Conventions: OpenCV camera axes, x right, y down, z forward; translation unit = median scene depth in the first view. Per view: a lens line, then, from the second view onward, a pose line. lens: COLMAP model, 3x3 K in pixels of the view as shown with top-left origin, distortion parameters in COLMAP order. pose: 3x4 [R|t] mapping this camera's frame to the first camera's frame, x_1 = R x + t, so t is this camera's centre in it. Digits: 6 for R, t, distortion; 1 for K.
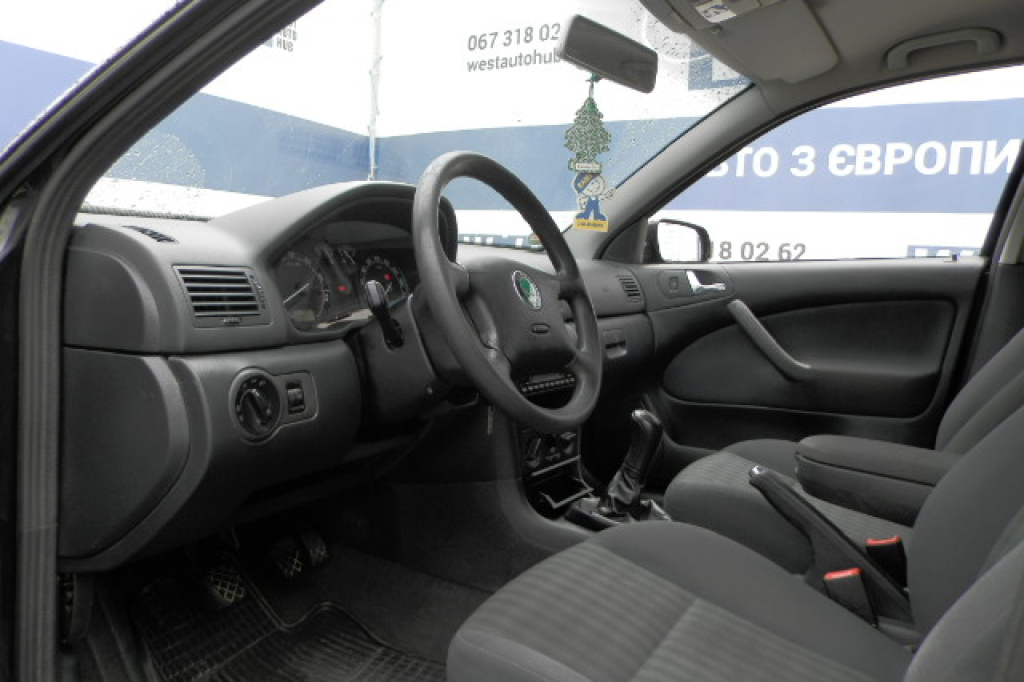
lens RADIAL K [[754.0, 0, 504.8], [0, 754.0, 324.7], [0, 0, 1]] dist [0.025103, -0.005507]
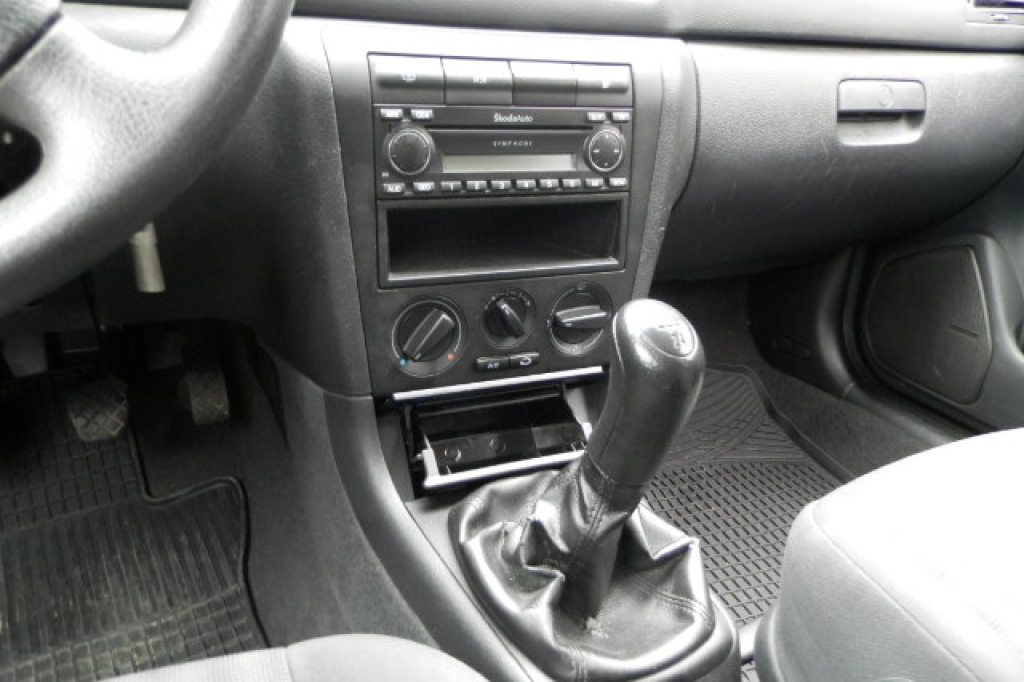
lens RADIAL K [[754.0, 0, 504.8], [0, 754.0, 324.7], [0, 0, 1]] dist [0.025103, -0.005507]
pose [[0.833740, 0.222872, -0.505179, 0.260619], [-0.070739, 0.950494, 0.302586, 0.029439], [0.547607, -0.216542, 0.808230, 0.641930]]
